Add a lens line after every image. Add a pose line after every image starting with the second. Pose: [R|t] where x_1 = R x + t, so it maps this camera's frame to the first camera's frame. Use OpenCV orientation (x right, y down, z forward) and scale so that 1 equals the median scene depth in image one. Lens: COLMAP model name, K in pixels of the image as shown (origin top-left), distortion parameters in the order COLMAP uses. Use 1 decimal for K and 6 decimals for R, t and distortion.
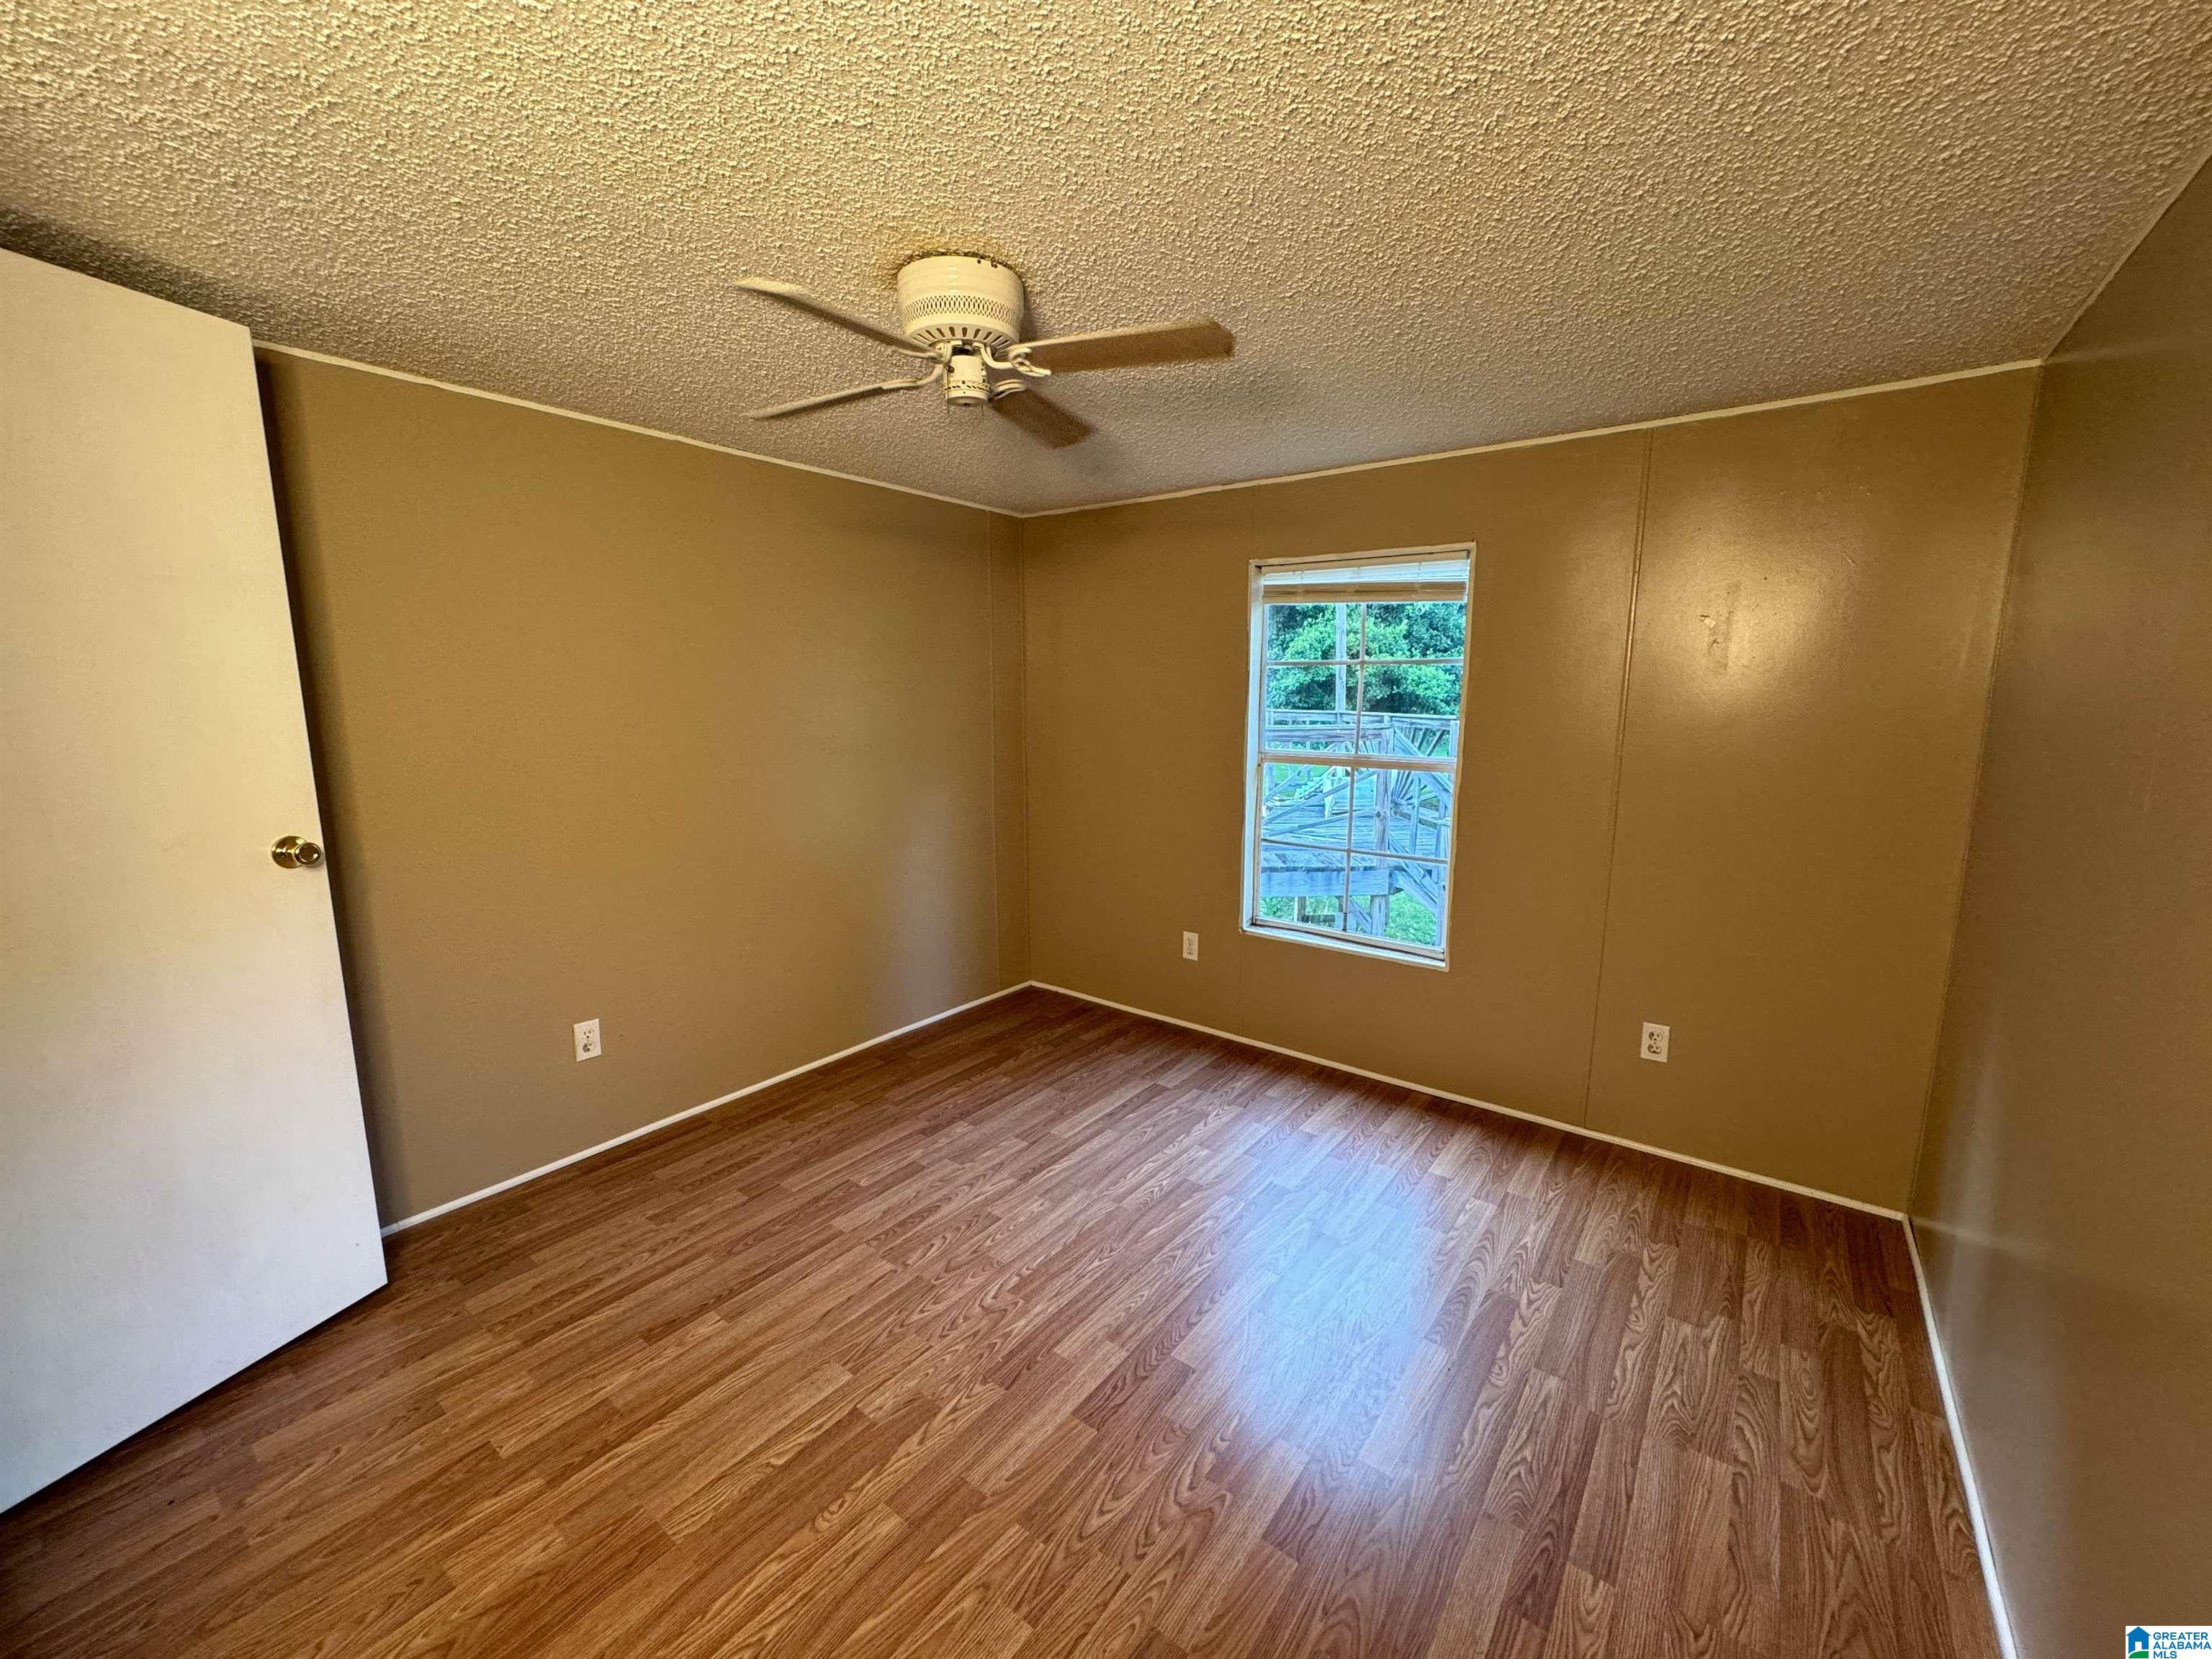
lens RADIAL K [[879.2, 0, 1106.0], [0, 879.2, 829.5], [0, 0, 1]] dist [-0.002192, 0.000518]
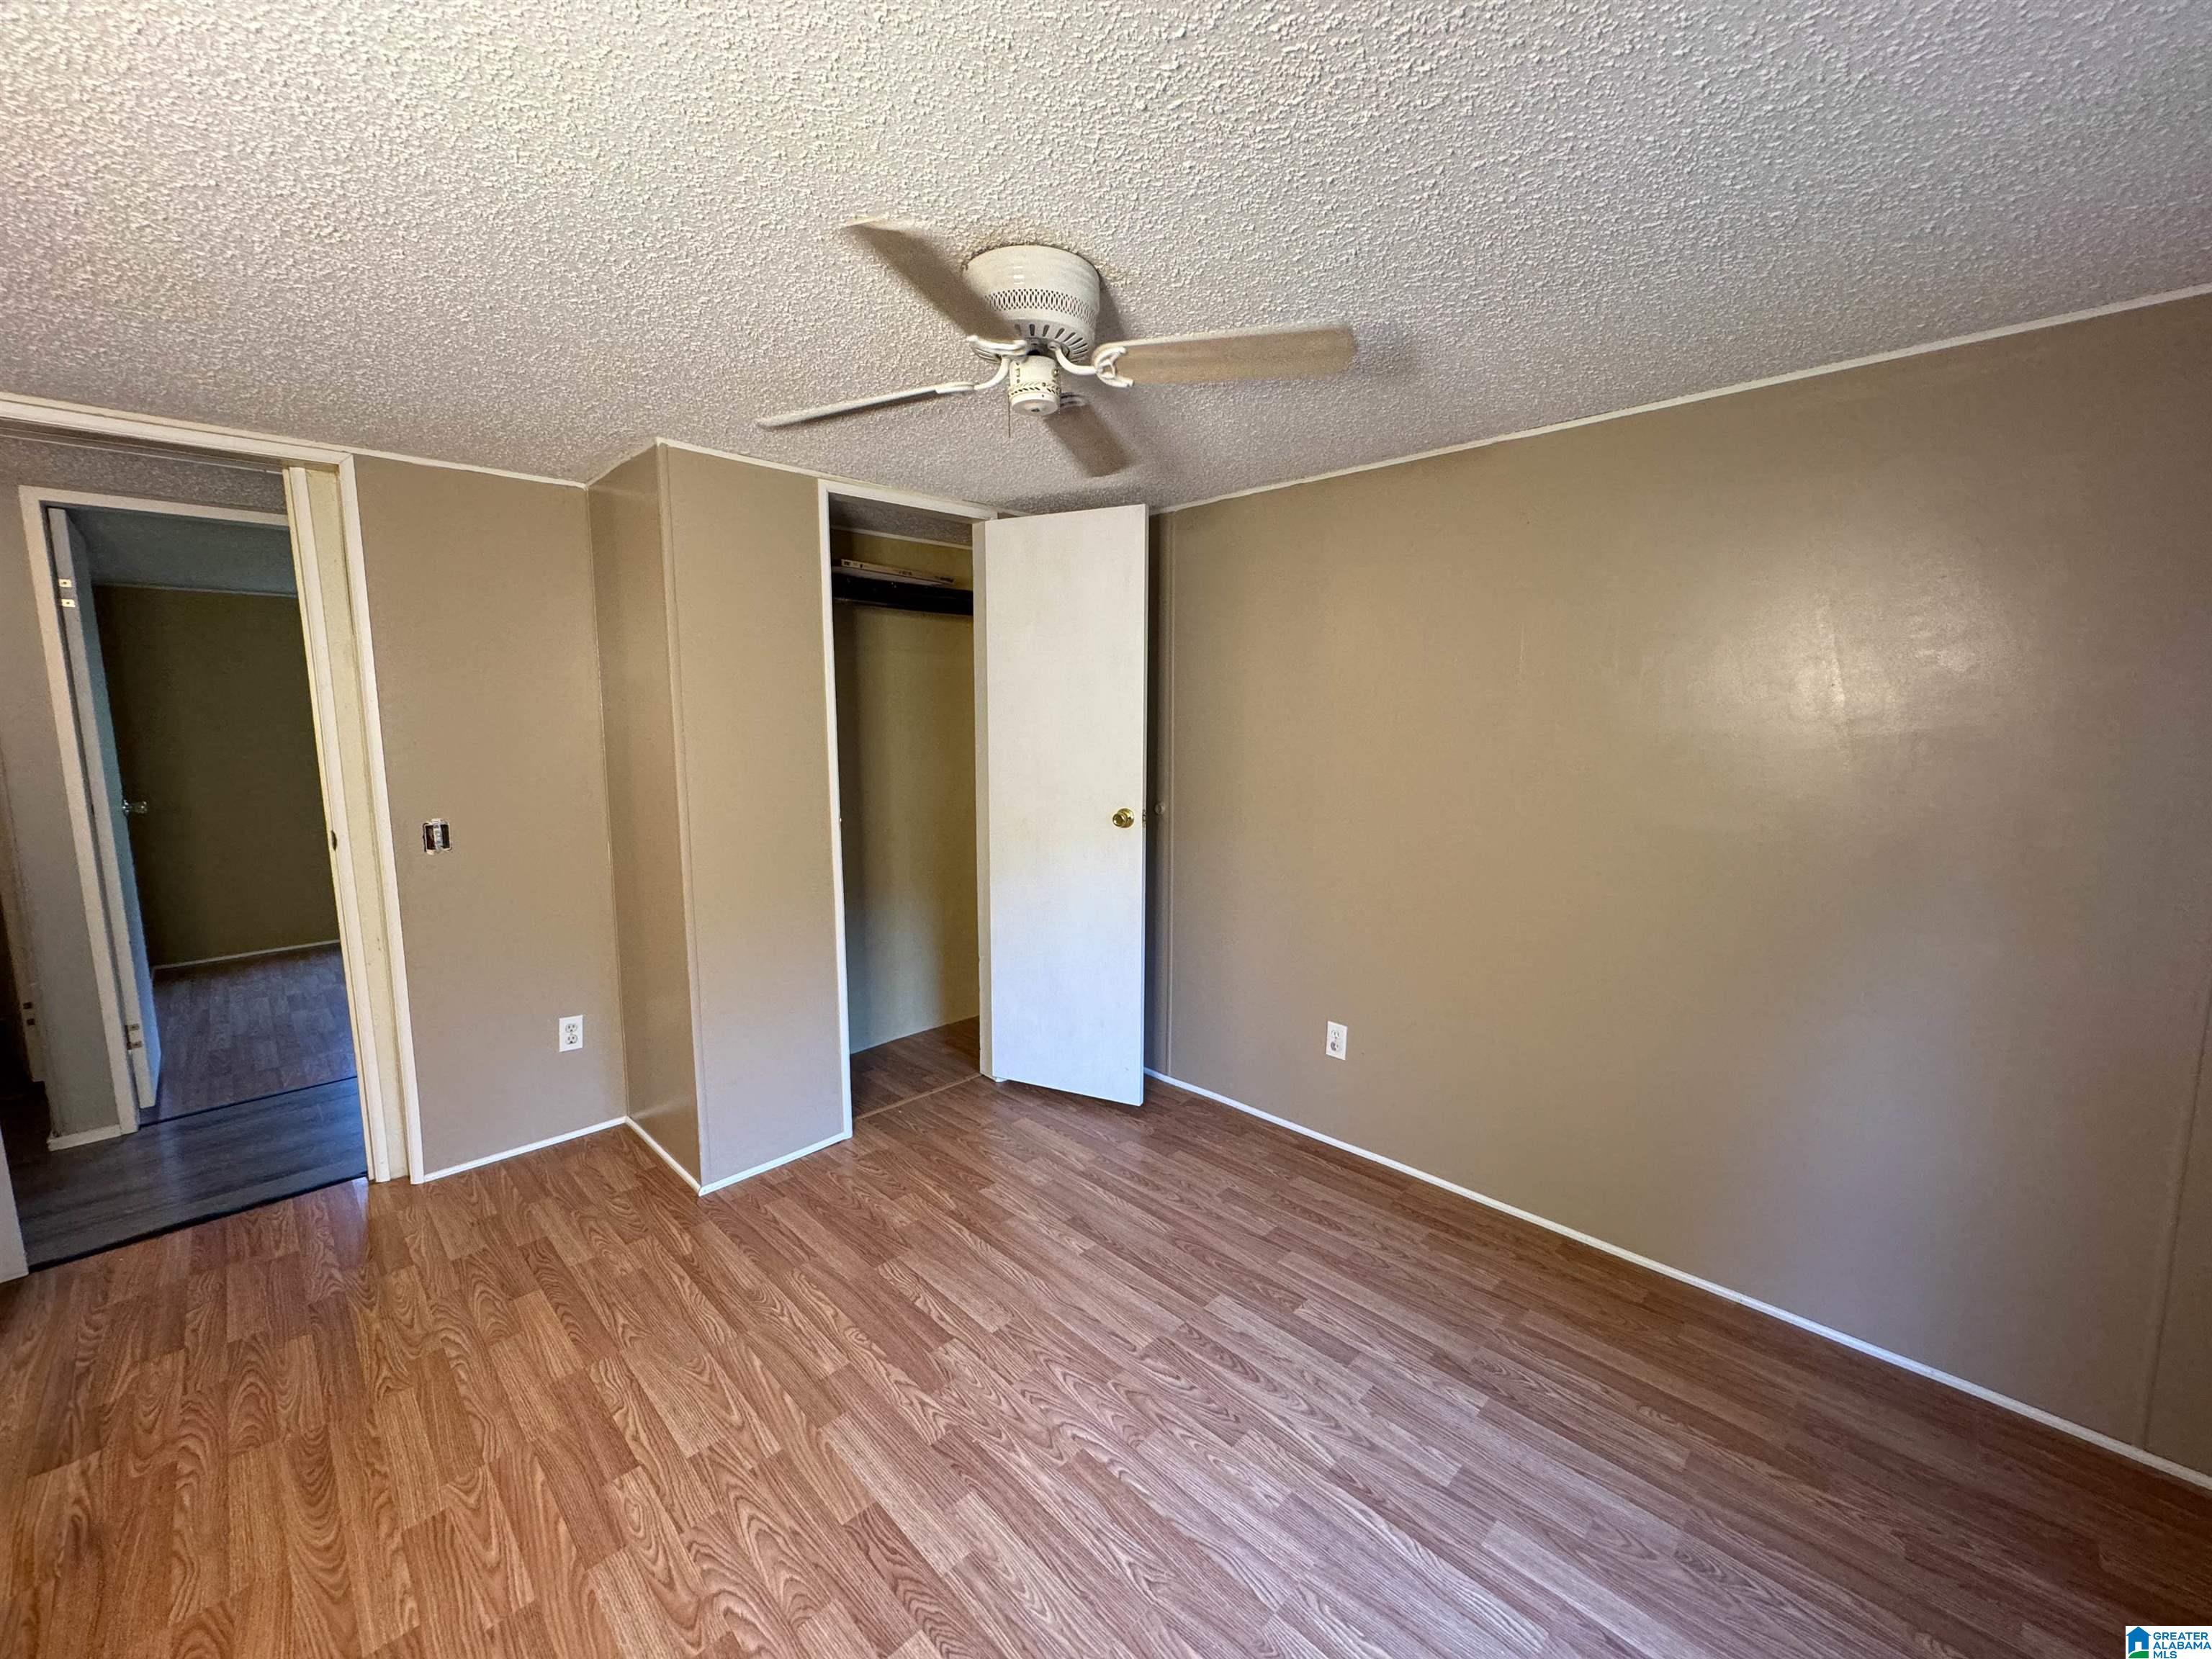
lens RADIAL K [[879.2, 0, 1106.0], [0, 879.2, 829.5], [0, 0, 1]] dist [-0.002192, 0.000518]
pose [[-0.135169, 0.128779, -0.982418, 0.643584], [-0.158163, 0.975999, 0.149699, -0.177547], [0.978118, 0.175617, -0.111557, 1.045239]]
